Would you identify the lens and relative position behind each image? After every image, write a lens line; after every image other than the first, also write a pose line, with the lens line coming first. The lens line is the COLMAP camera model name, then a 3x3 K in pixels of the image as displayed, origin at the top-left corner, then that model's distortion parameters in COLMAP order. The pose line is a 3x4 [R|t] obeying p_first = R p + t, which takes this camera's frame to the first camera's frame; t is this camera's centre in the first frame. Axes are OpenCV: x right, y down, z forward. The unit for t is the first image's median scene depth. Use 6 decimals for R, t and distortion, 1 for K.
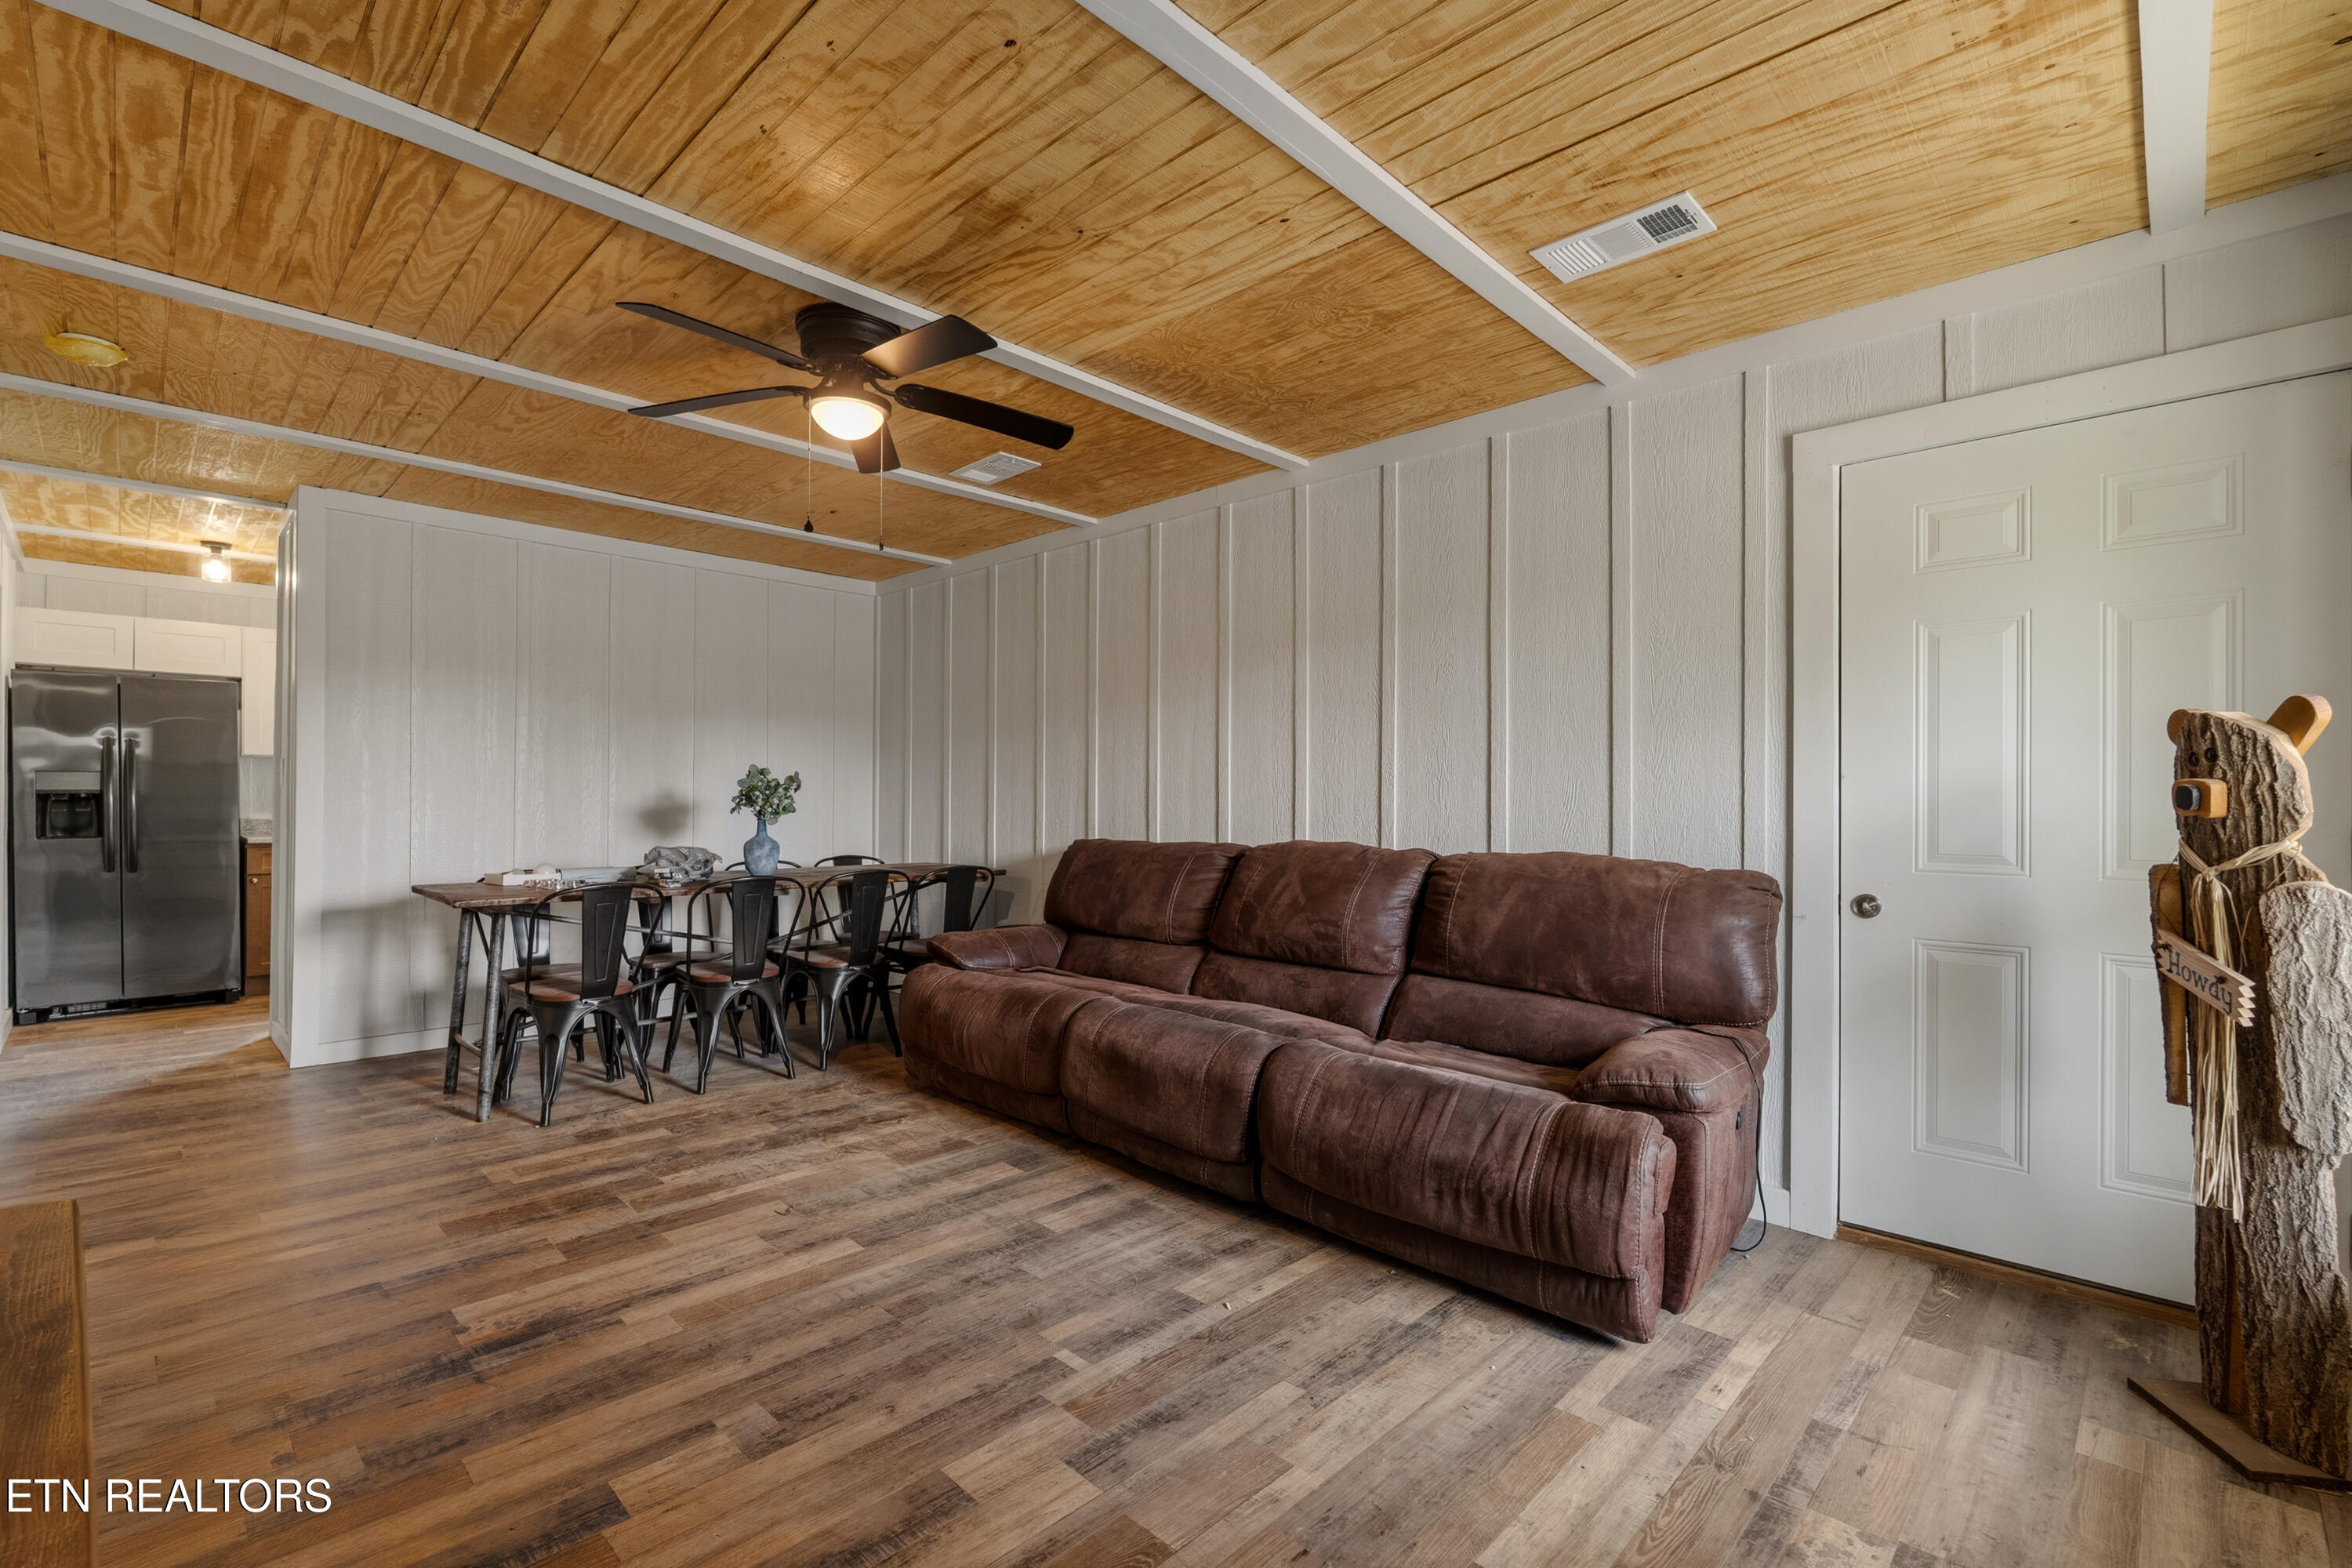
lens RADIAL K [[1035.0, 0, 1170.5], [0, 1035.0, 801.2], [0, 0, 1]] dist [-0.006684, 0.000380]
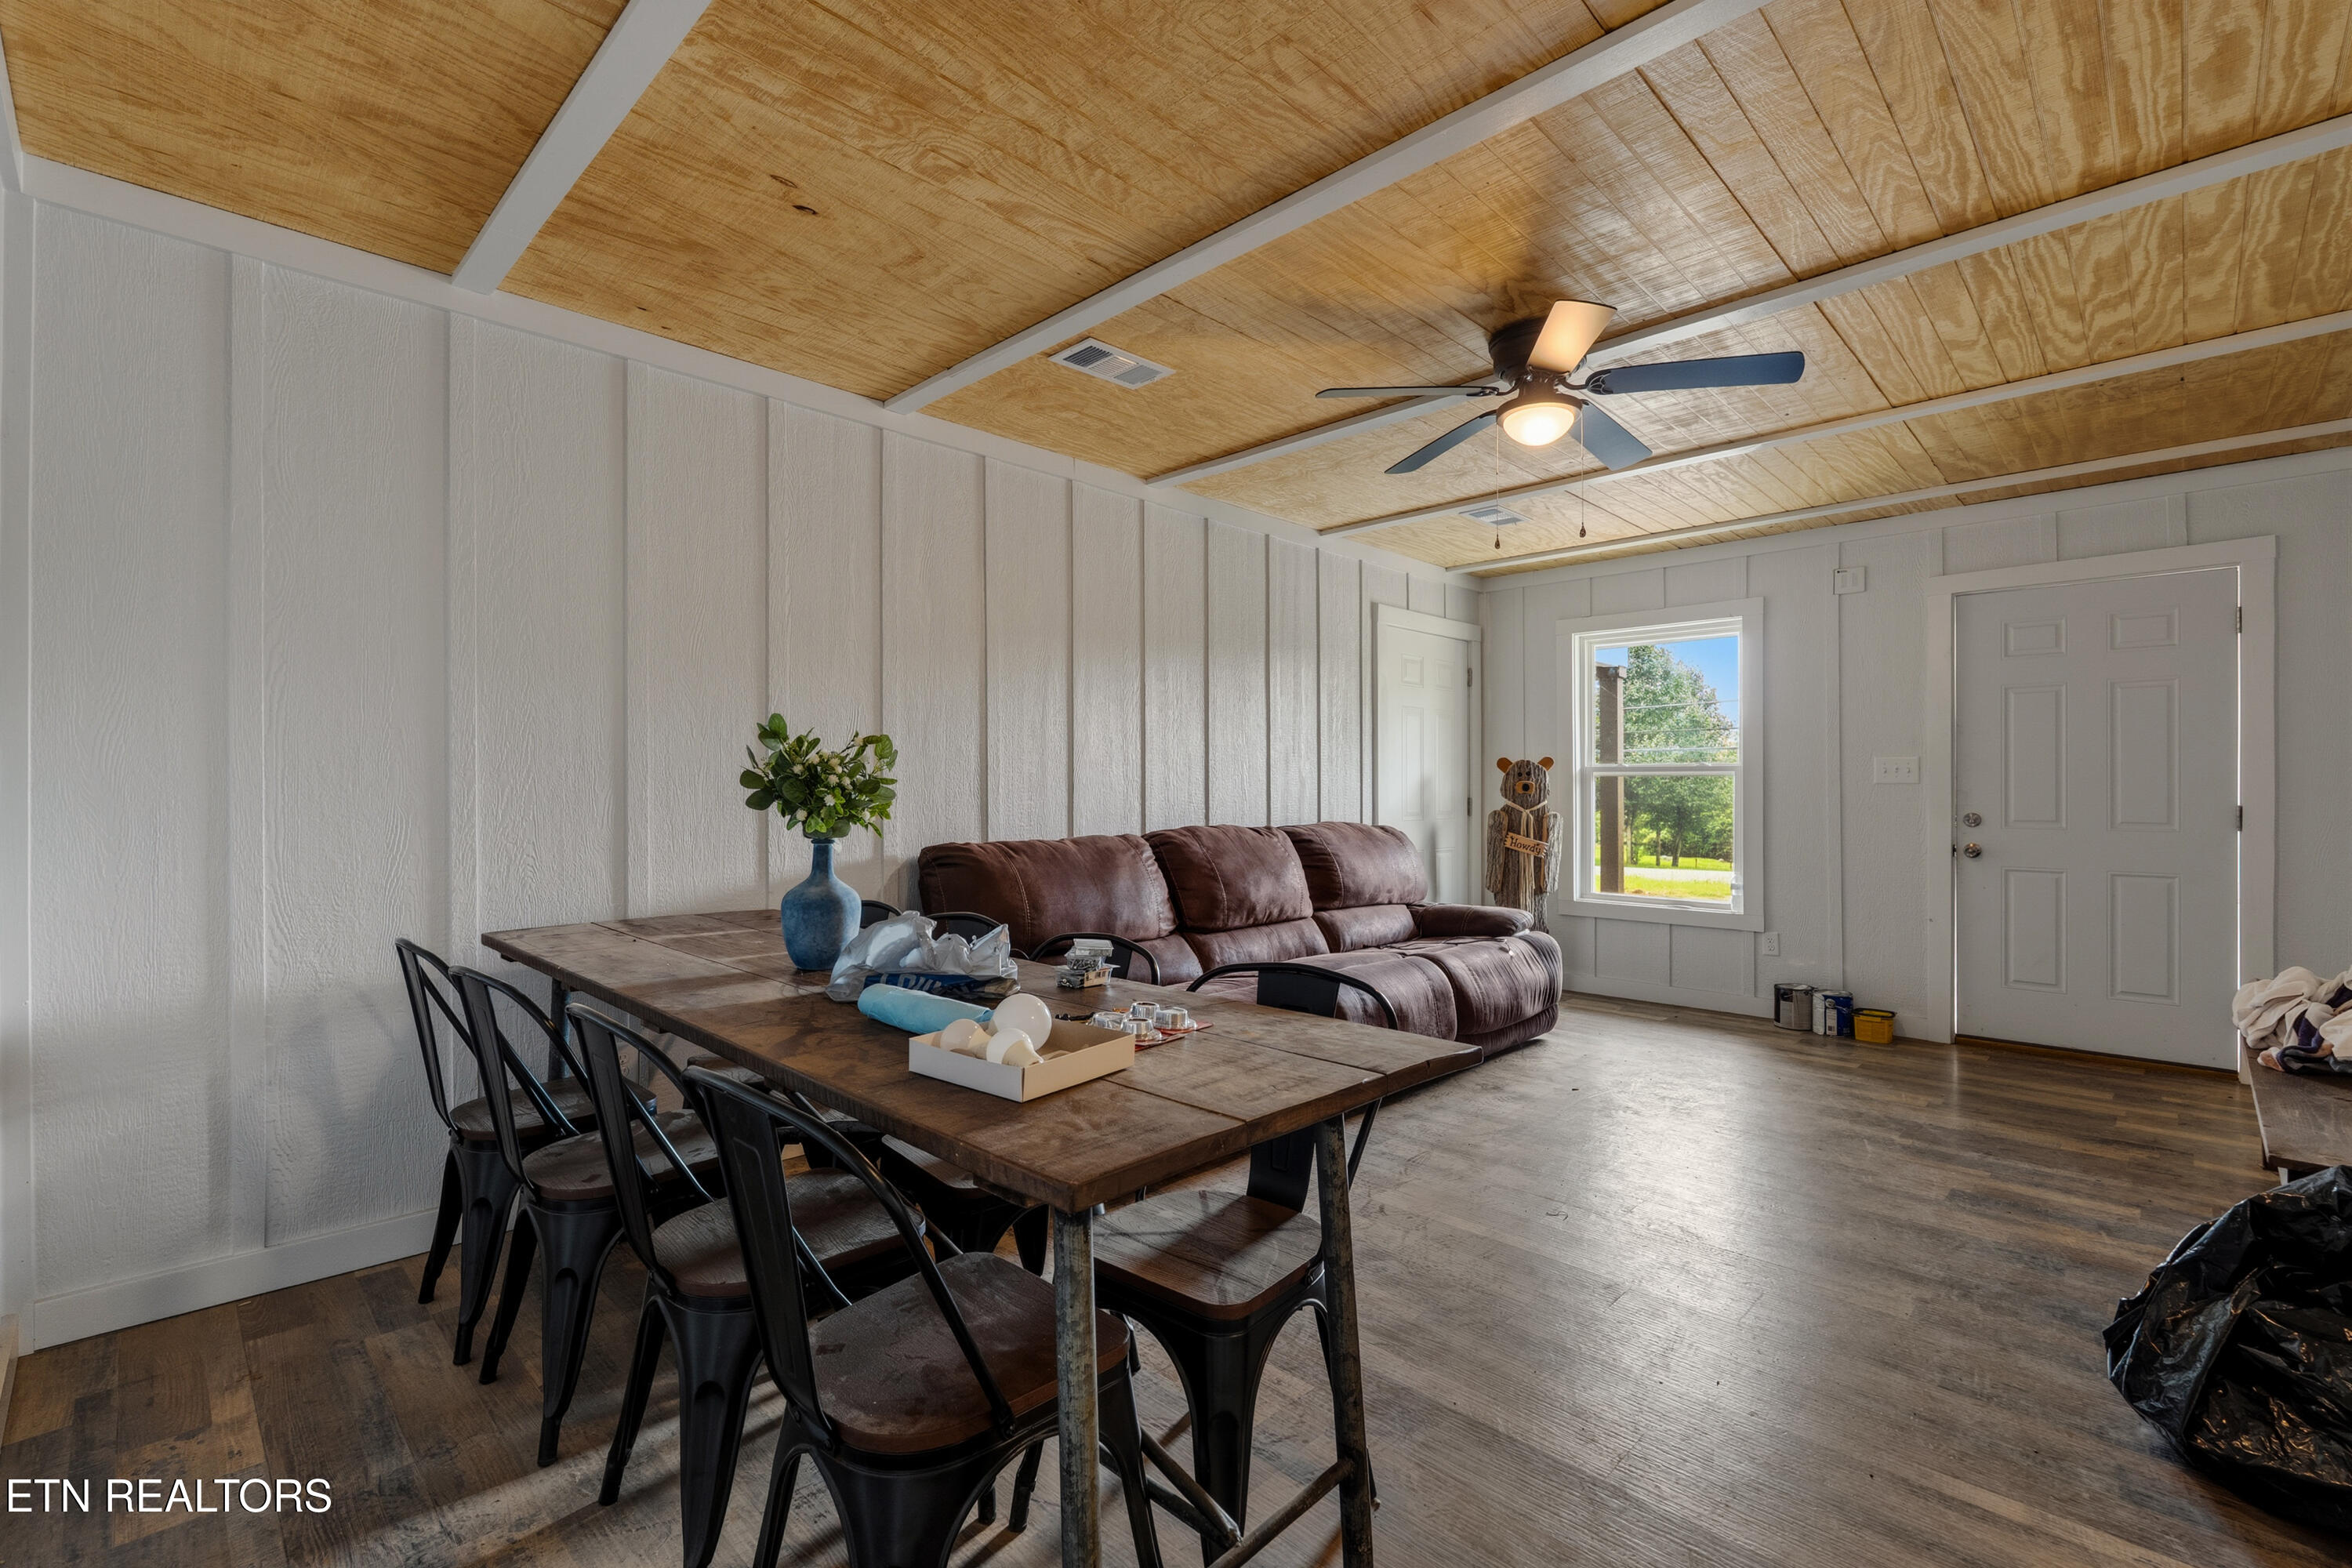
lens RADIAL K [[1035.0, 0, 1165.5], [0, 1035.0, 787.3], [0, 0, 1]] dist [-0.006684, 0.000380]
pose [[0.005148, -0.002900, 0.999983, -1.387436], [0.001281, 0.999995, 0.002893, -0.010032], [-0.999986, 0.001267, 0.005151, 1.403471]]
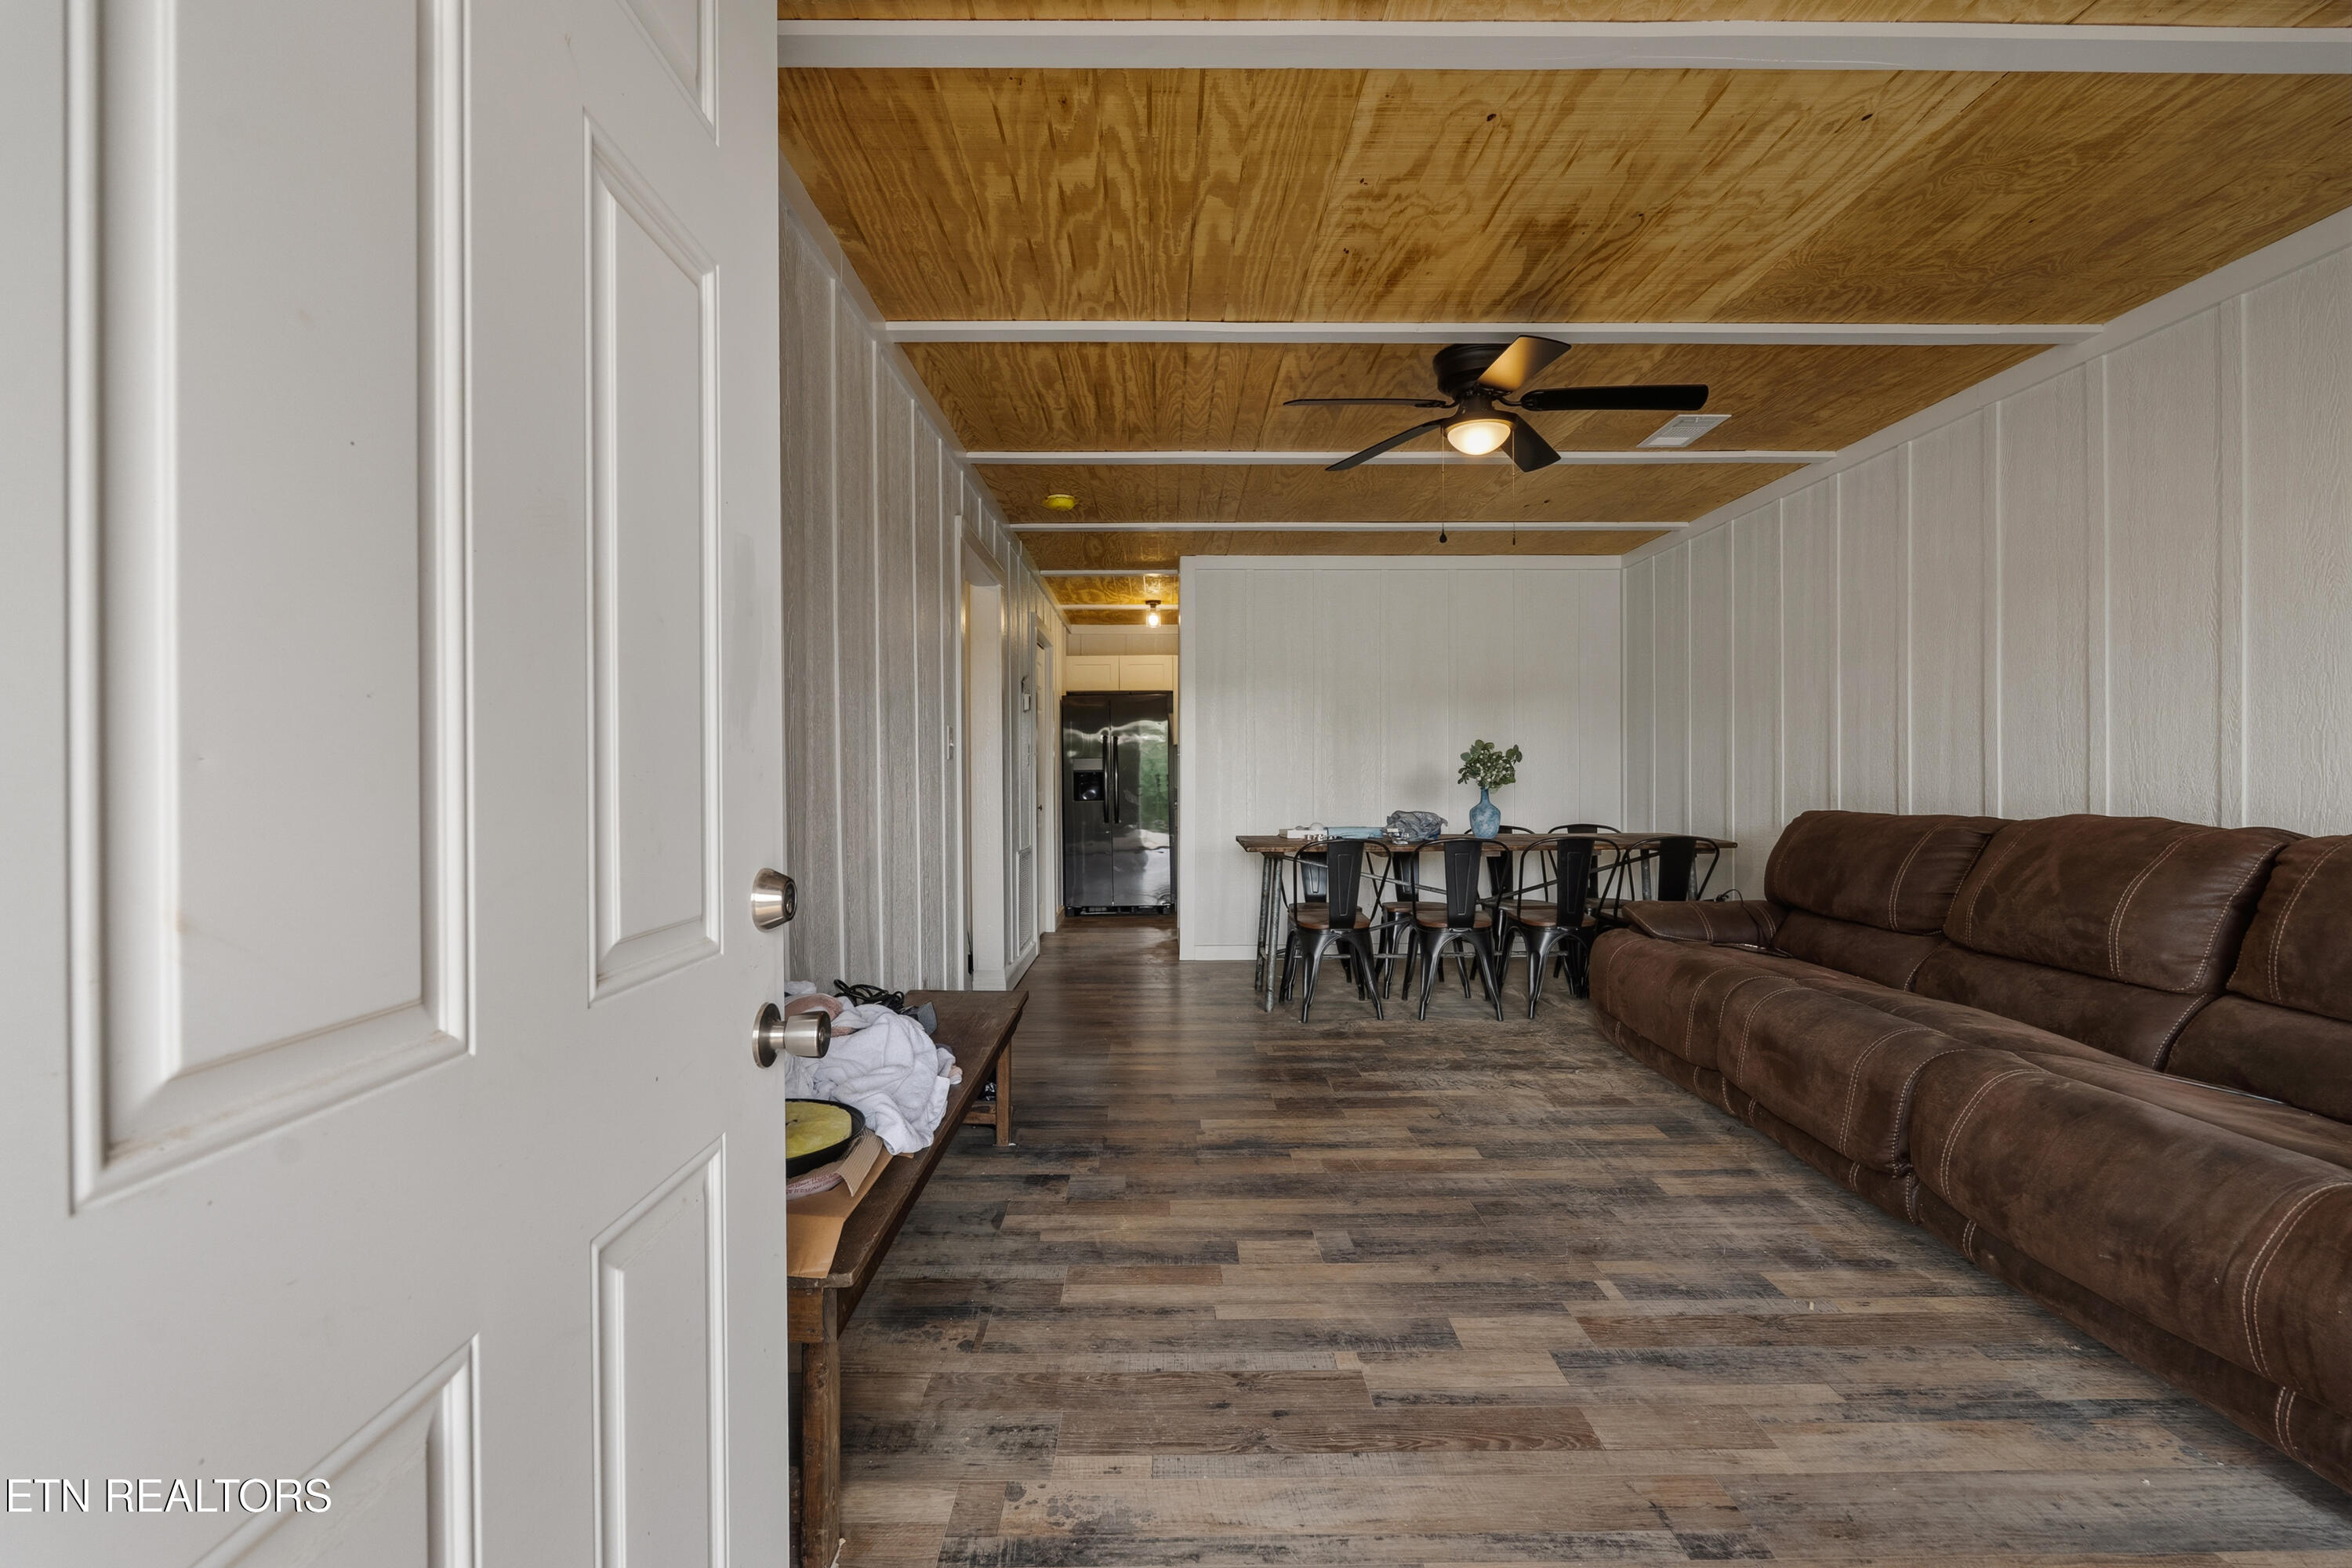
lens RADIAL K [[1035.0, 0, 1167.7], [0, 1035.0, 776.0], [0, 0, 1]] dist [-0.006684, 0.000380]
pose [[0.704524, -0.007856, -0.709637, 0.261638], [0.008169, 0.999962, -0.002960, 0.007386], [0.709633, -0.003711, 0.704561, -0.055263]]
